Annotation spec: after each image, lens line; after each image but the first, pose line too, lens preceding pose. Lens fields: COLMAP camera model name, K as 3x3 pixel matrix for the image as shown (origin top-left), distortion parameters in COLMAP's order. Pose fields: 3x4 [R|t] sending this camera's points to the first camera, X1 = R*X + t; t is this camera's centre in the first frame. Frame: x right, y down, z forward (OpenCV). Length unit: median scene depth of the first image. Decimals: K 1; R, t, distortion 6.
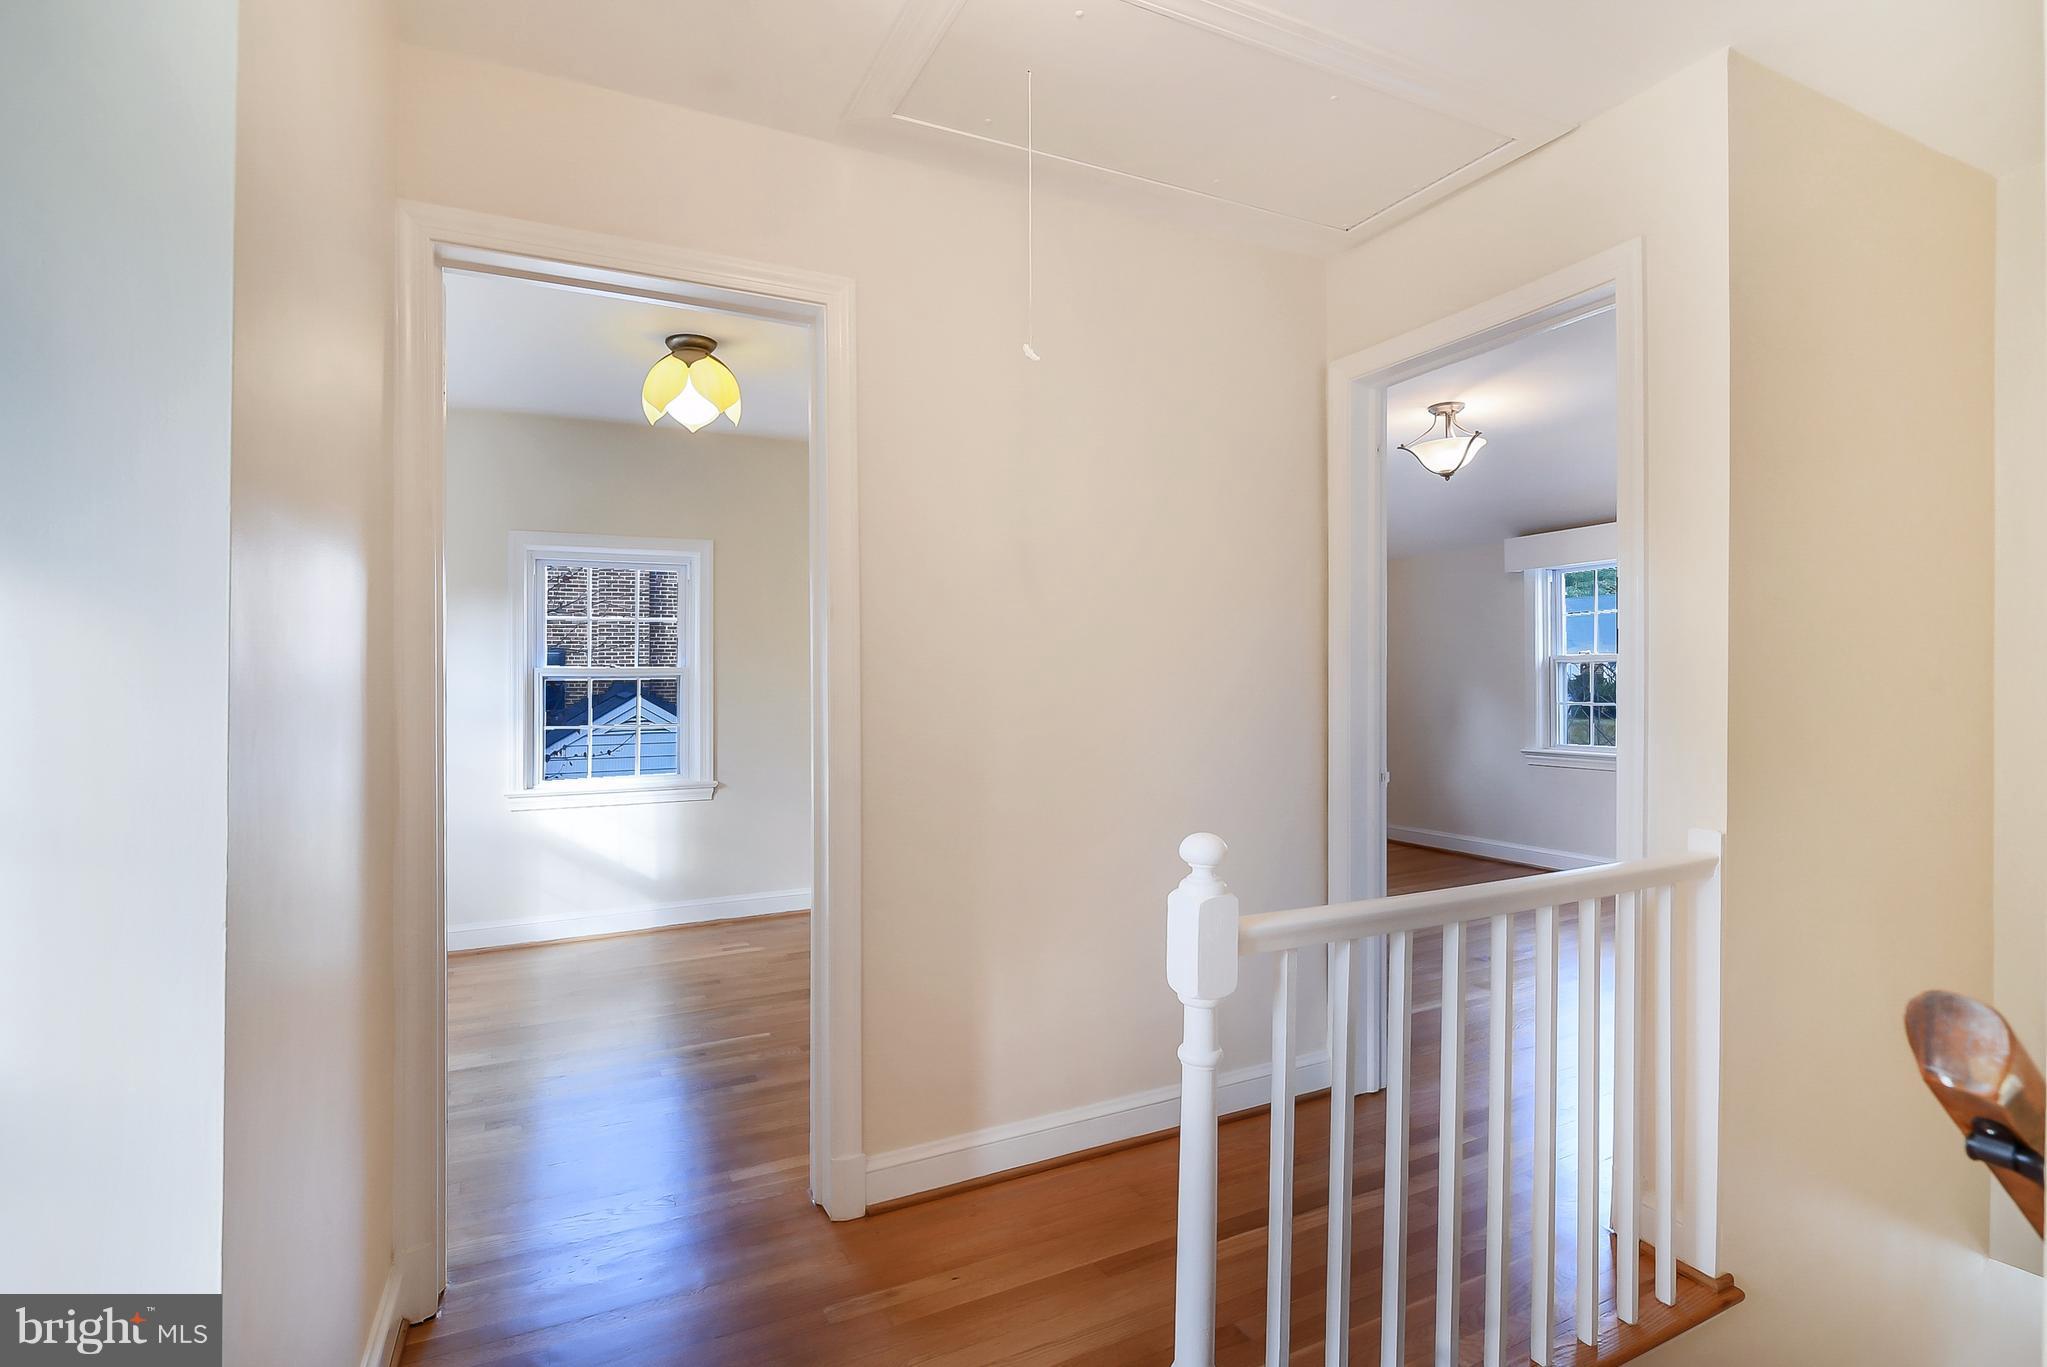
lens RADIAL K [[966.0, 0, 1018.6], [0, 966.0, 705.2], [0, 0, 1]] dist [-0.002288, -0.009788]
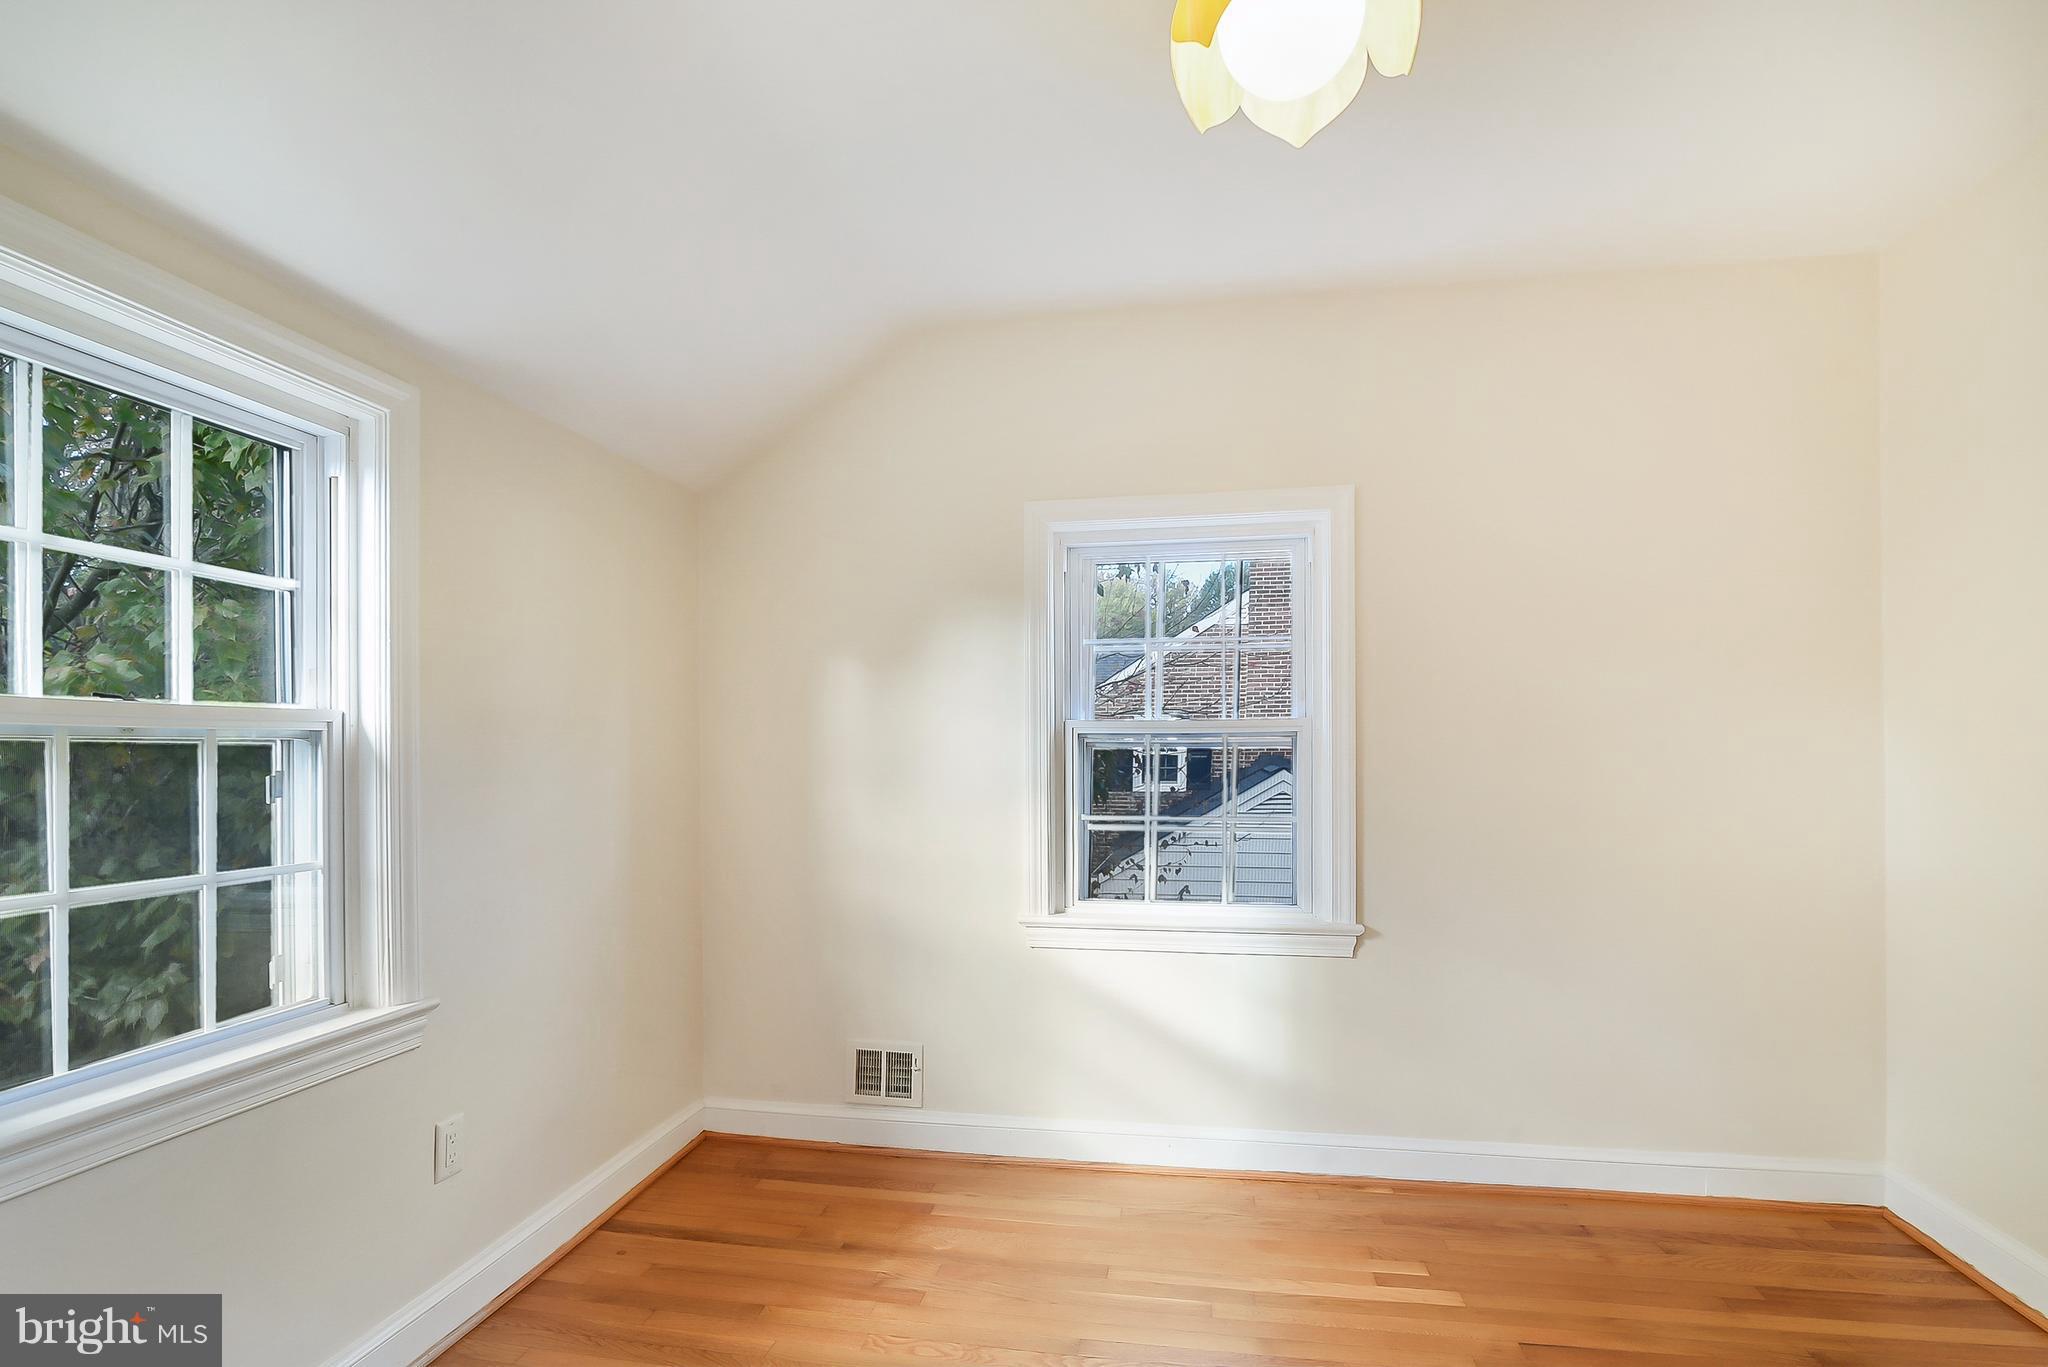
lens RADIAL K [[966.5, 0, 1019.1], [0, 966.5, 705.2], [0, 0, 1]] dist [-0.002288, -0.009788]
pose [[0.798950, -0.024182, -0.600911, -0.139406], [-0.020234, 0.997545, -0.067045, -0.005285], [0.601057, 0.065724, 0.796499, 0.450021]]
